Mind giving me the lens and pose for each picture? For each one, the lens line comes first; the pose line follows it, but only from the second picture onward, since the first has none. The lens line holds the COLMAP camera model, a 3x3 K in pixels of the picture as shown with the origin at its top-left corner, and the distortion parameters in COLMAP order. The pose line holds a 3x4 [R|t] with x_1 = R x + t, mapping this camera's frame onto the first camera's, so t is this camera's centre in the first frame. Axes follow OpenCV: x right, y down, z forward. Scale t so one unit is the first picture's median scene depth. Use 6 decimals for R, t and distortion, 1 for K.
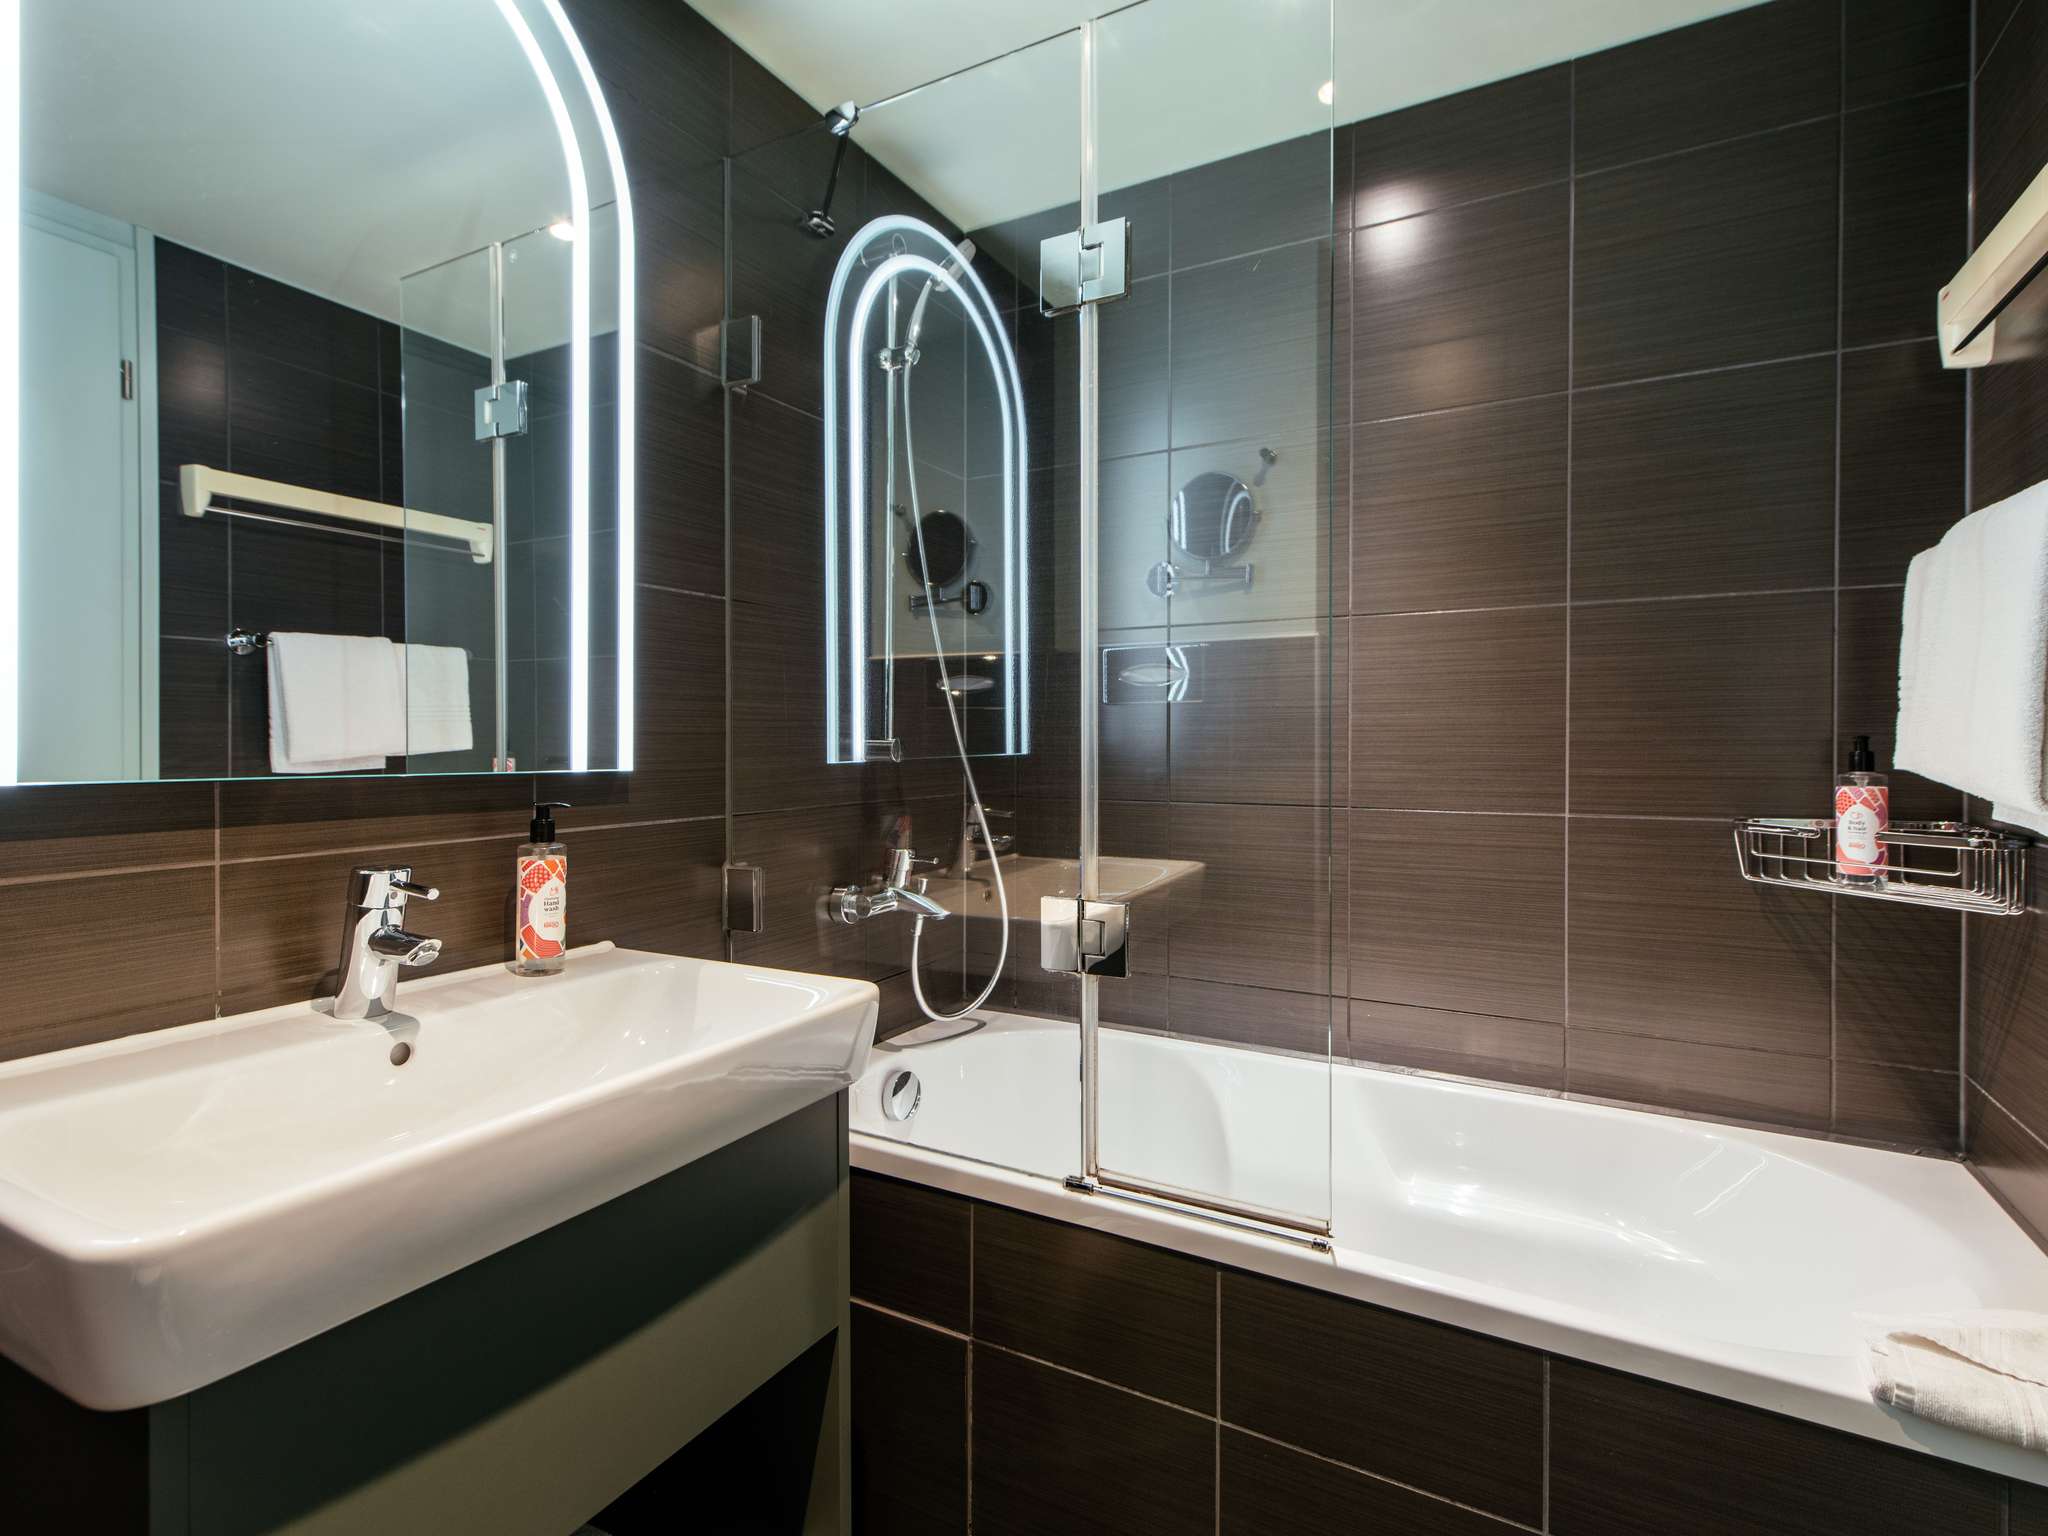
lens RADIAL K [[1003.8, 0, 1018.2], [0, 1003.8, 752.3], [0, 0, 1]] dist [0.001570, 0.000185]
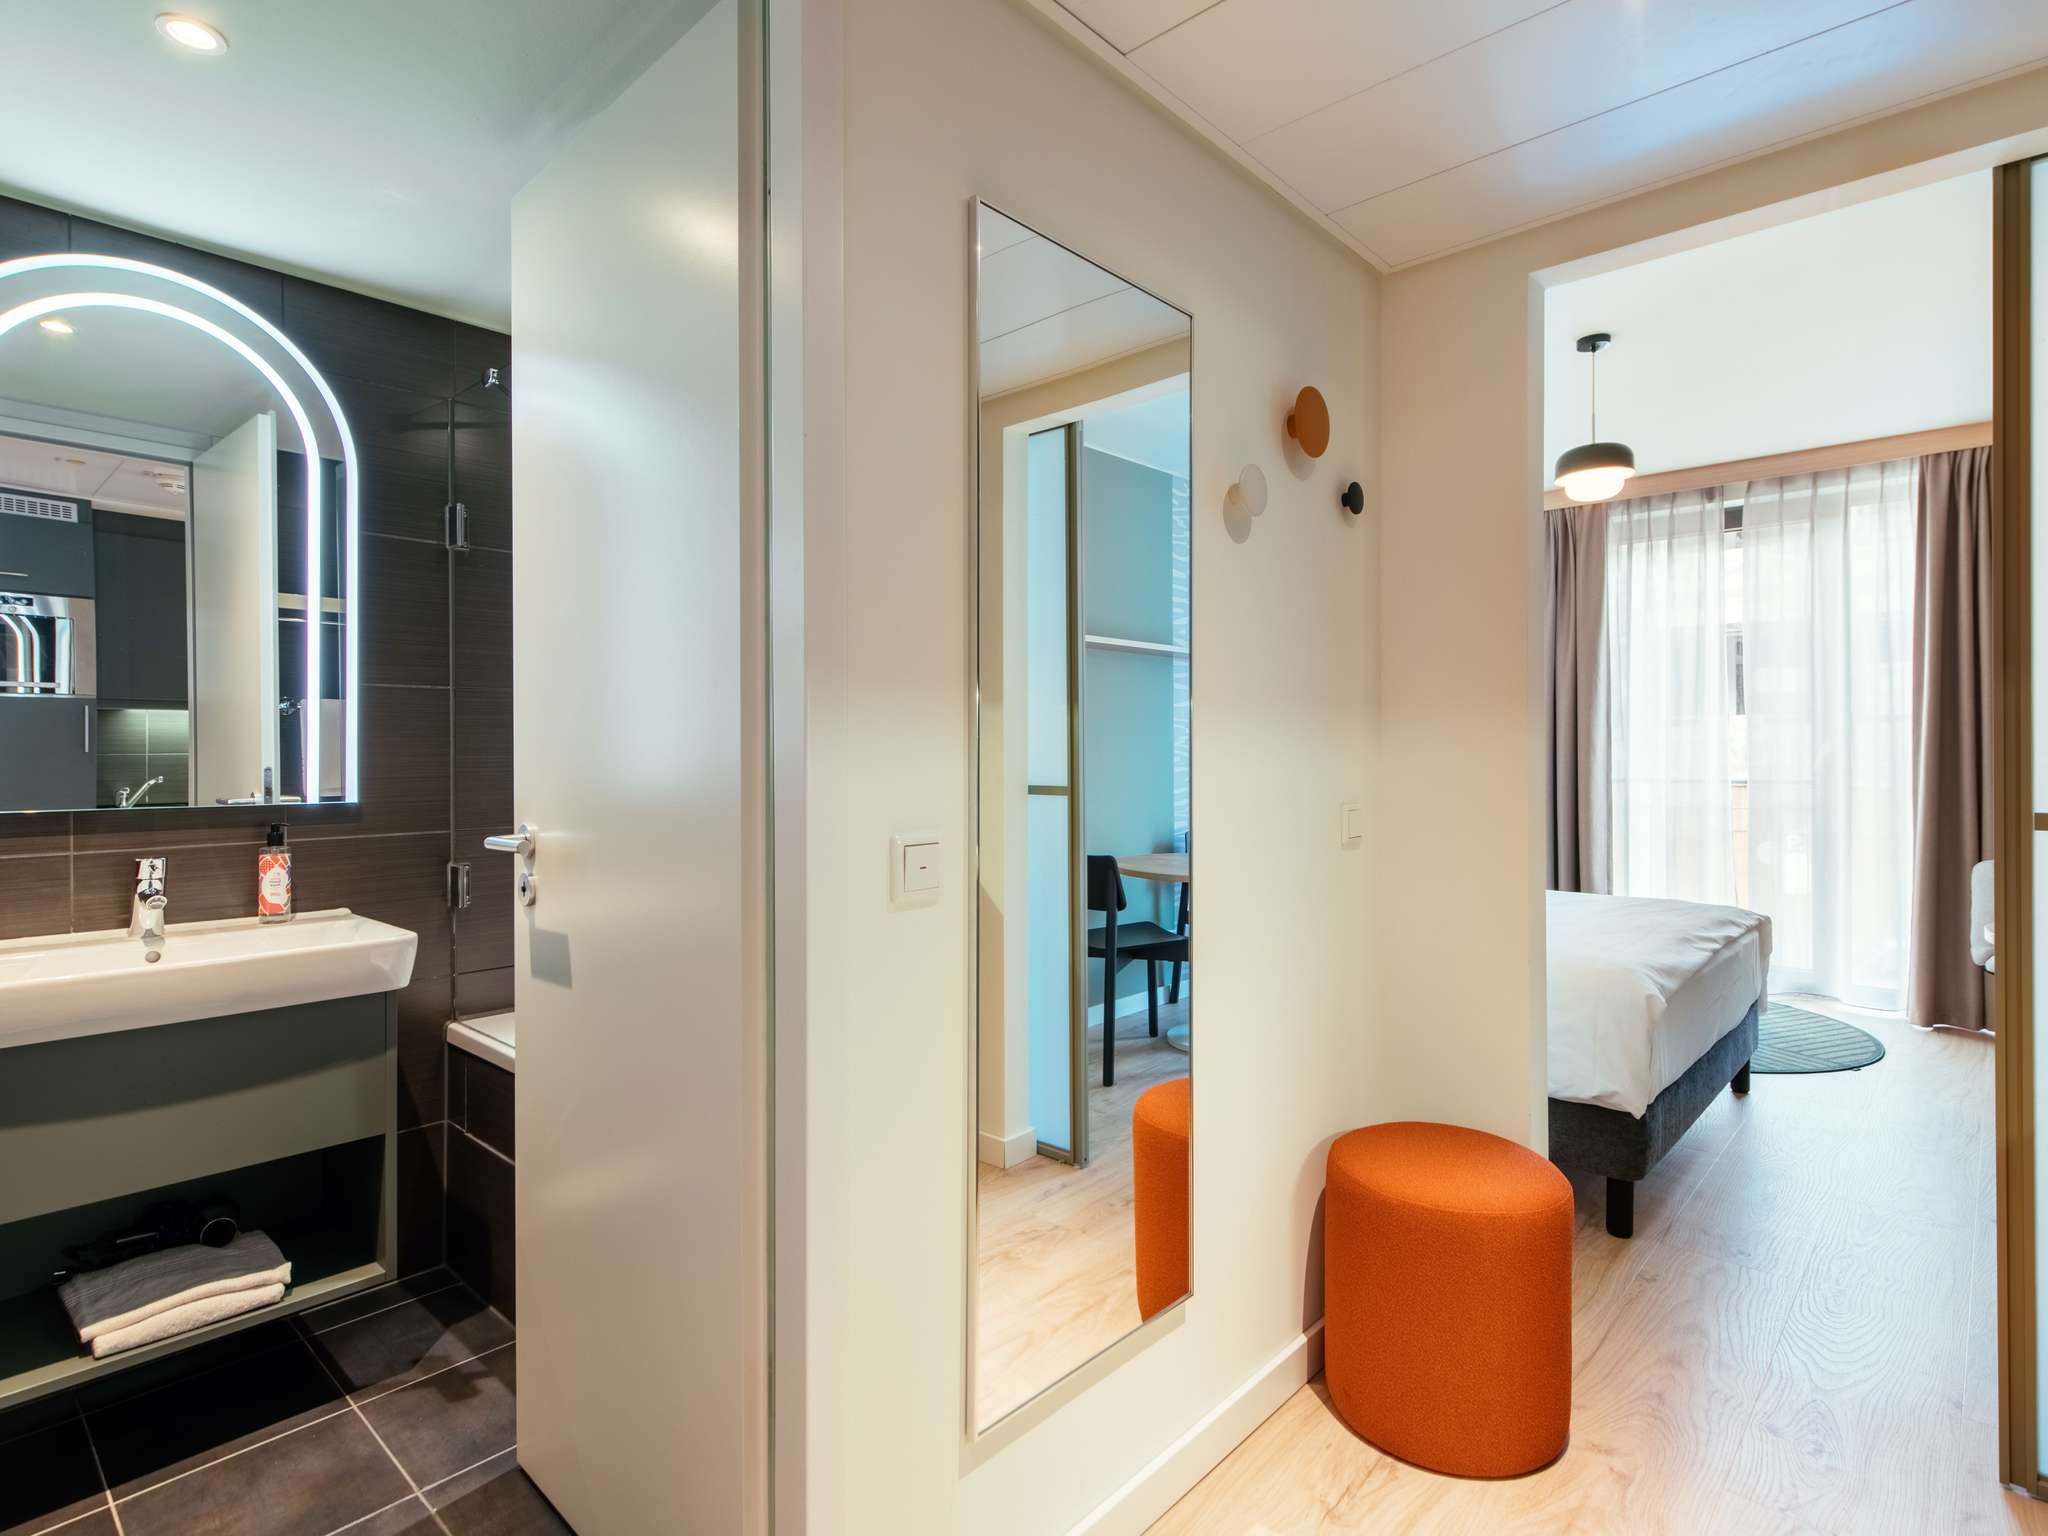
lens RADIAL K [[1066.9, 0, 1028.8], [0, 1066.9, 754.1], [0, 0, 1]] dist [-0.000591, -0.000626]
pose [[0.974060, -0.005416, -0.226227, 1.189528], [0.003532, 0.999956, -0.008730, -0.046038], [0.226264, 0.007704, 0.974036, -0.473557]]
